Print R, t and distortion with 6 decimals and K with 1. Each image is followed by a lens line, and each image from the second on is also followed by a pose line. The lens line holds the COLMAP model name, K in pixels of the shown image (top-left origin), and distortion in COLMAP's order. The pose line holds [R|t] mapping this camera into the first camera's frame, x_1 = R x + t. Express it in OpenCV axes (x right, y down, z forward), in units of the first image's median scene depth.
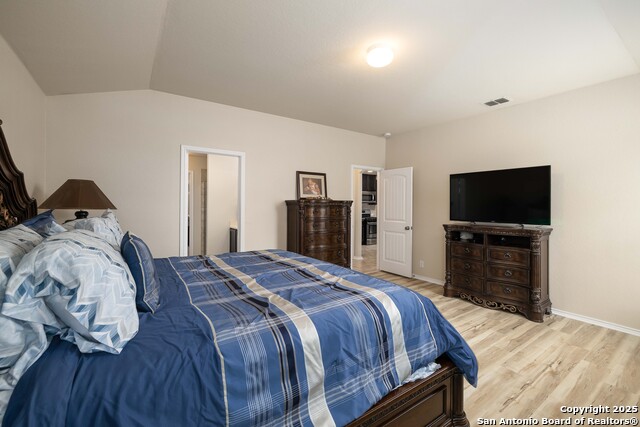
lens RADIAL K [[274.0, 0, 320.1], [0, 274.0, 210.6], [0, 0, 1]] dist [0.001773, 0.000254]
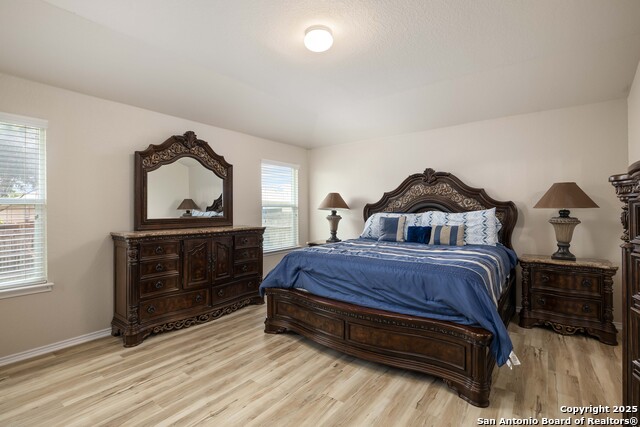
lens RADIAL K [[304.3, 0, 319.7], [0, 304.3, 210.0], [0, 0, 1]] dist [0.001023, -0.000037]
pose [[-0.945962, 0.002445, -0.324267, 0.594686], [-0.000800, 0.999951, 0.009871, -0.009191], [0.324276, 0.009597, -0.945914, 2.143829]]
